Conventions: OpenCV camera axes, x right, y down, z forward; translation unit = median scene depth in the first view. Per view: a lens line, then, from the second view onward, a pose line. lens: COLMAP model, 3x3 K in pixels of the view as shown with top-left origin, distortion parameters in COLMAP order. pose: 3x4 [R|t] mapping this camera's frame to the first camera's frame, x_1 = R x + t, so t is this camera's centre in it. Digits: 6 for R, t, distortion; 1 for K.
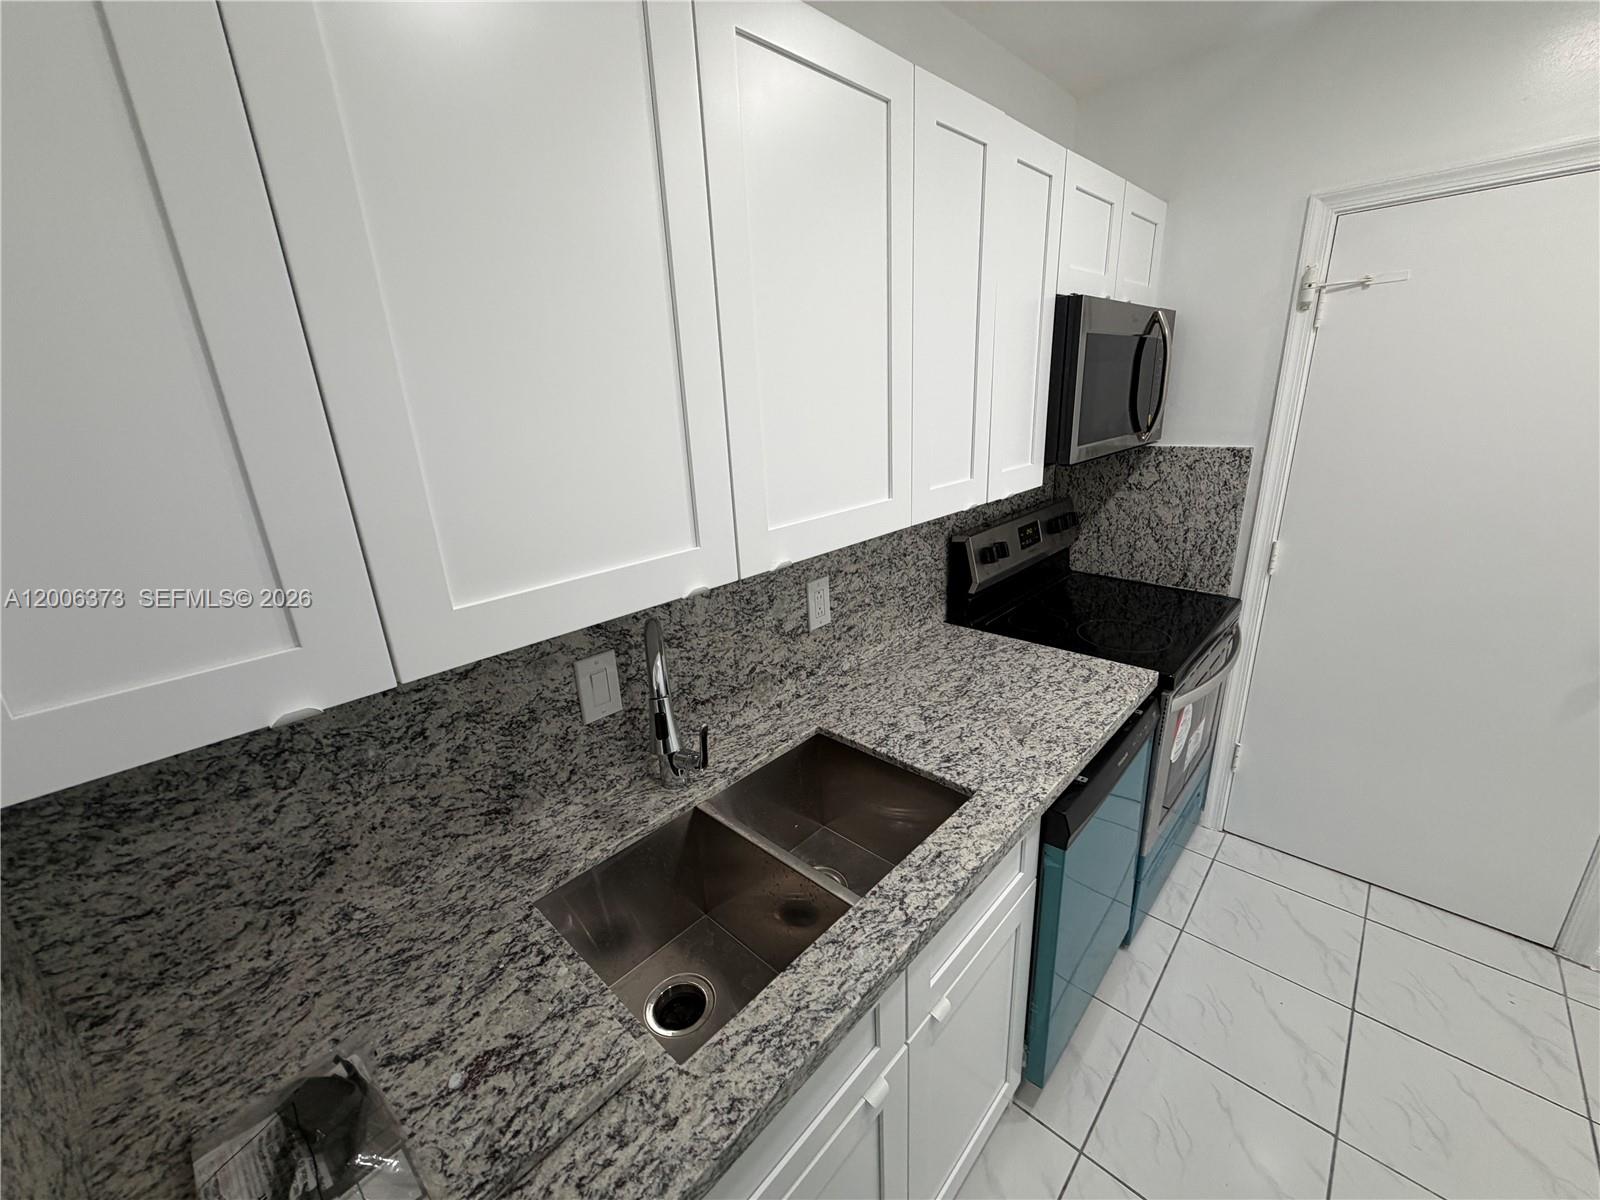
lens RADIAL K [[638.7, 0, 796.1], [0, 638.7, 601.8], [0, 0, 1]] dist [0.000662, 0.000260]
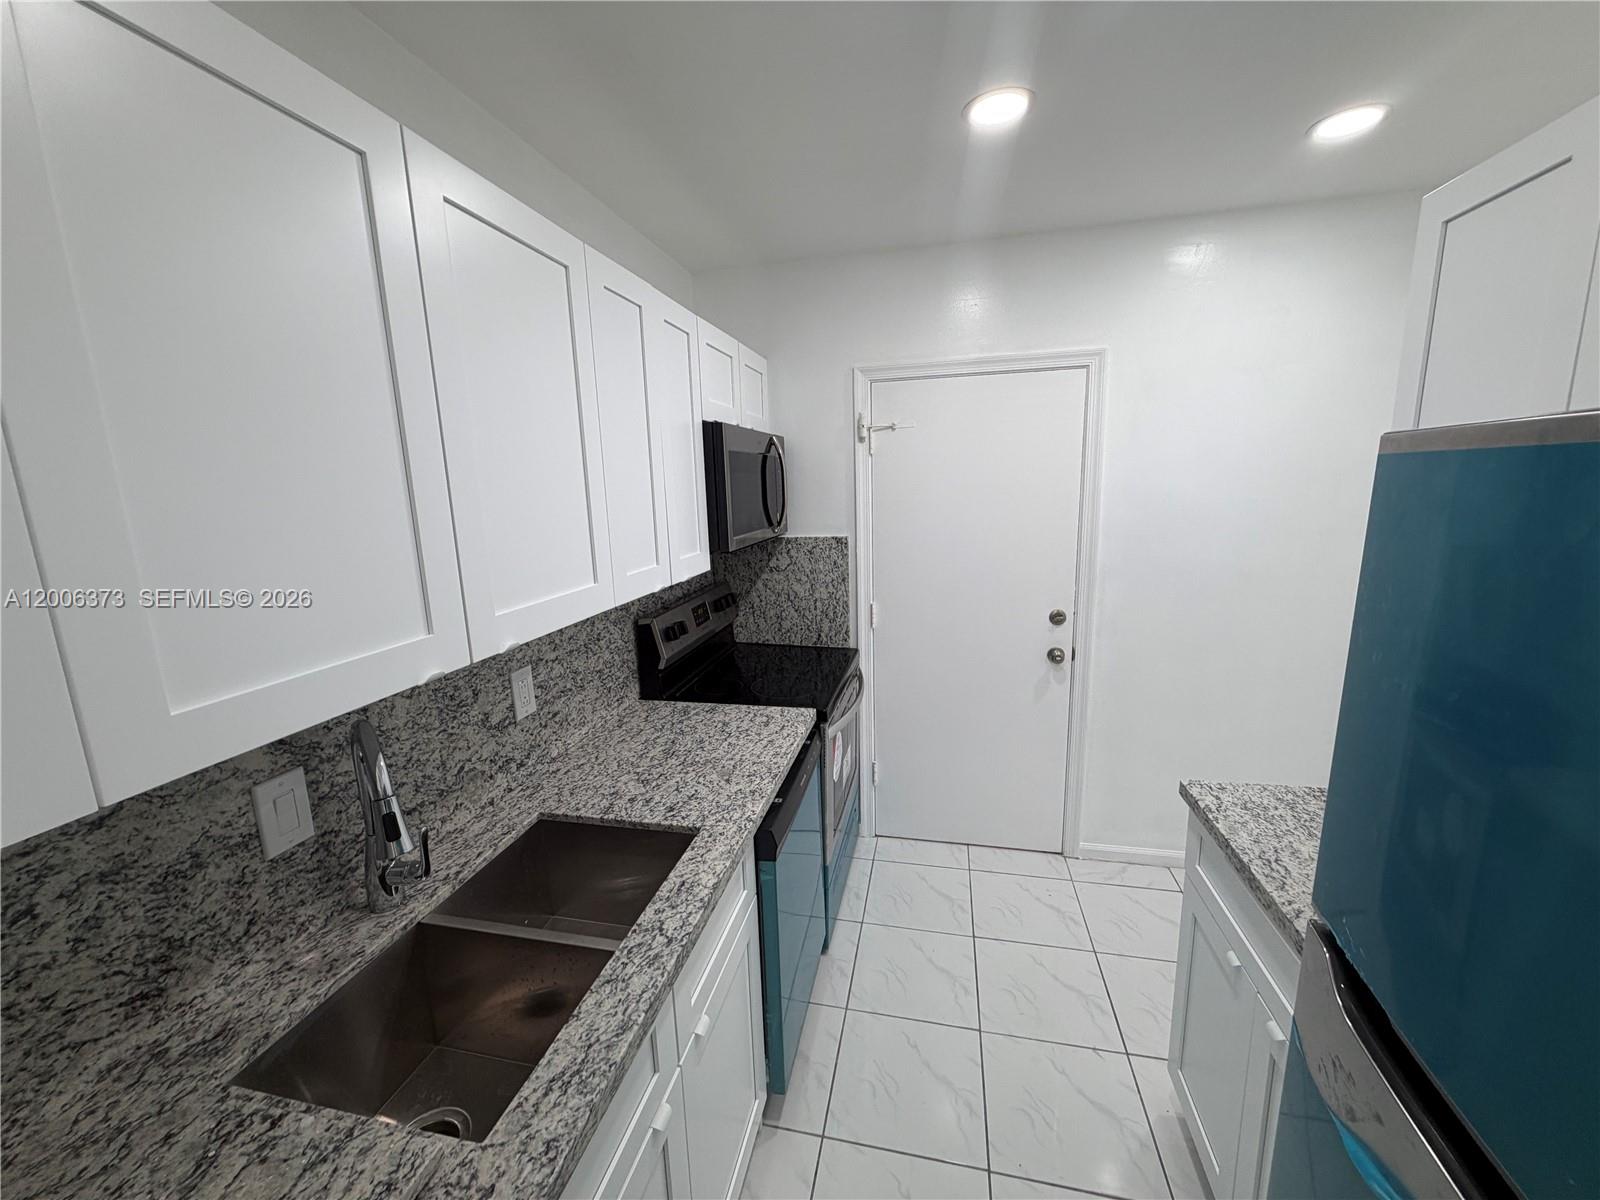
lens RADIAL K [[638.7, 0, 796.1], [0, 638.7, 601.8], [0, 0, 1]] dist [0.000662, 0.000260]
pose [[0.860966, -0.072426, 0.503480, -0.096834], [0.147519, 0.982824, -0.110882, 0.038922], [-0.486802, 0.169739, 0.856862, -0.112659]]
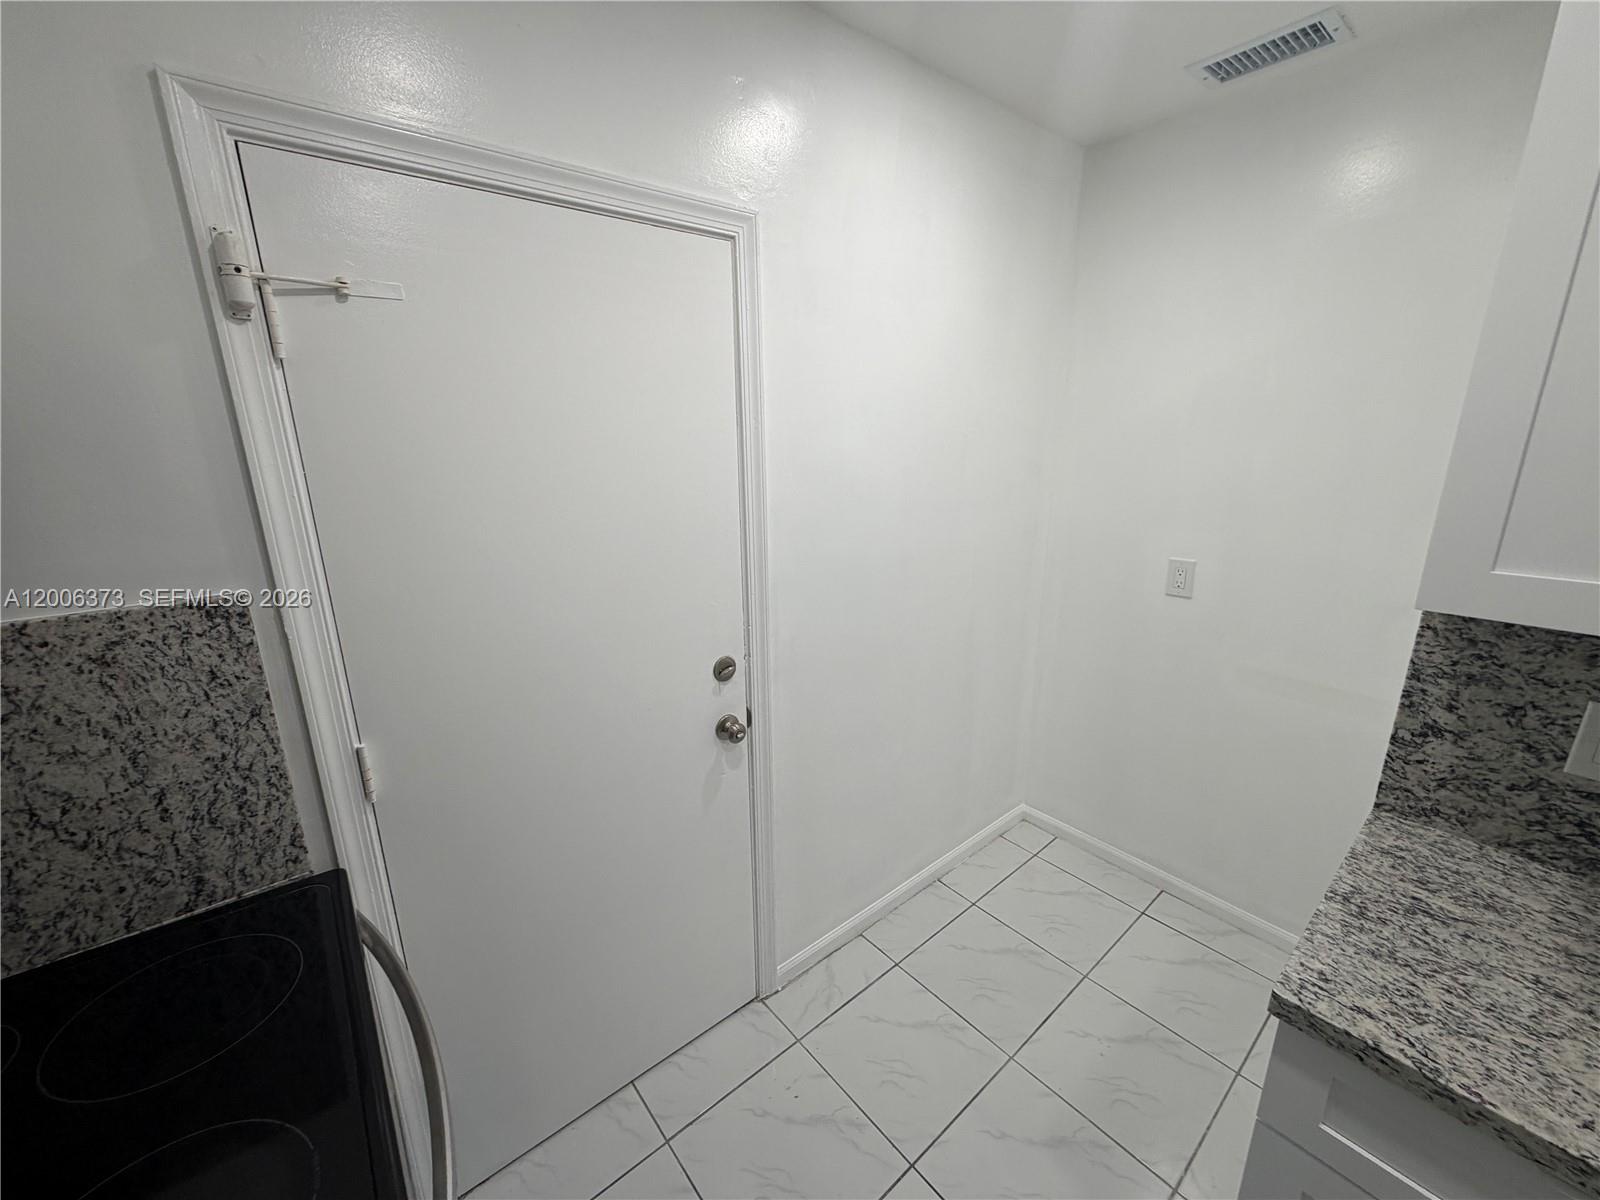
lens RADIAL K [[638.7, 0, 796.1], [0, 638.7, 601.8], [0, 0, 1]] dist [0.000662, 0.000260]
pose [[0.124764, -0.209527, 0.969810, 0.401844], [0.314005, 0.935545, 0.161728, -0.245959], [-0.941188, 0.284347, 0.182515, 0.703396]]
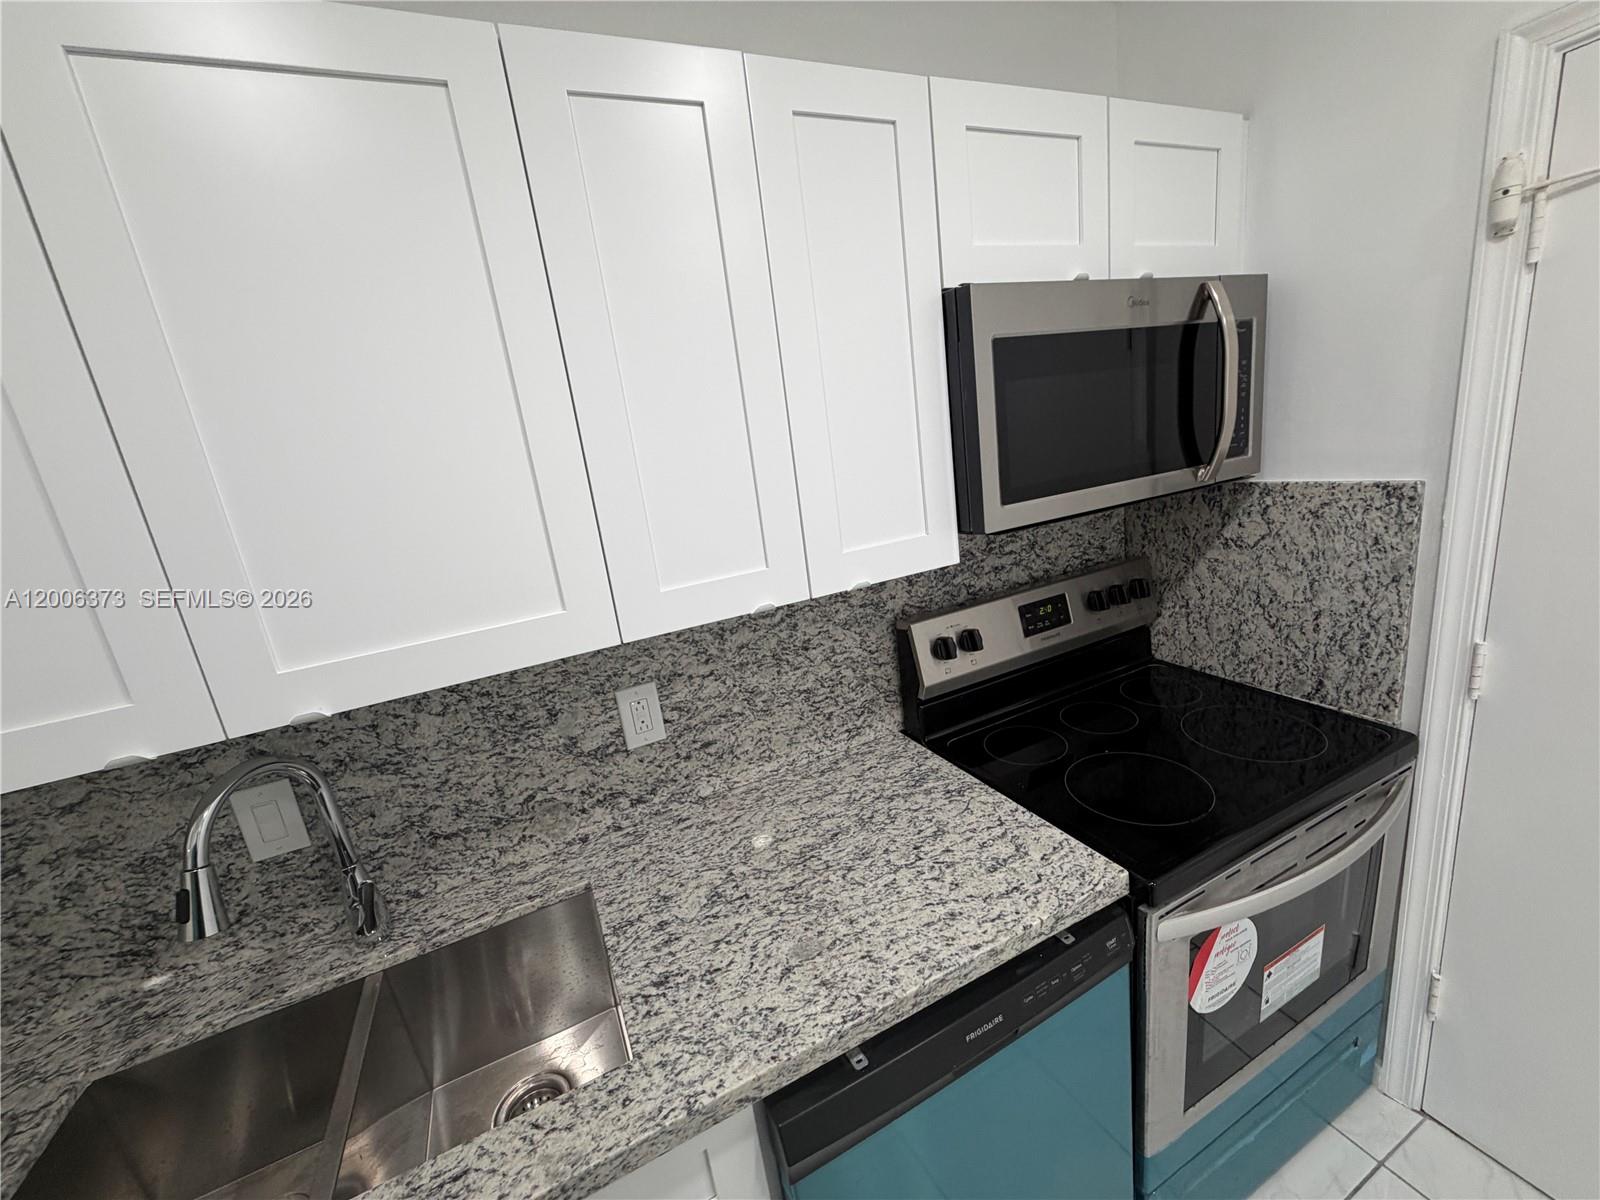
lens RADIAL K [[638.7, 0, 796.1], [0, 638.7, 601.8], [0, 0, 1]] dist [0.000662, 0.000260]
pose [[0.930458, 0.017625, -0.365973, 0.532917], [-0.031713, 0.998968, -0.032517, -0.126525], [0.365023, 0.041862, 0.930057, 0.336488]]
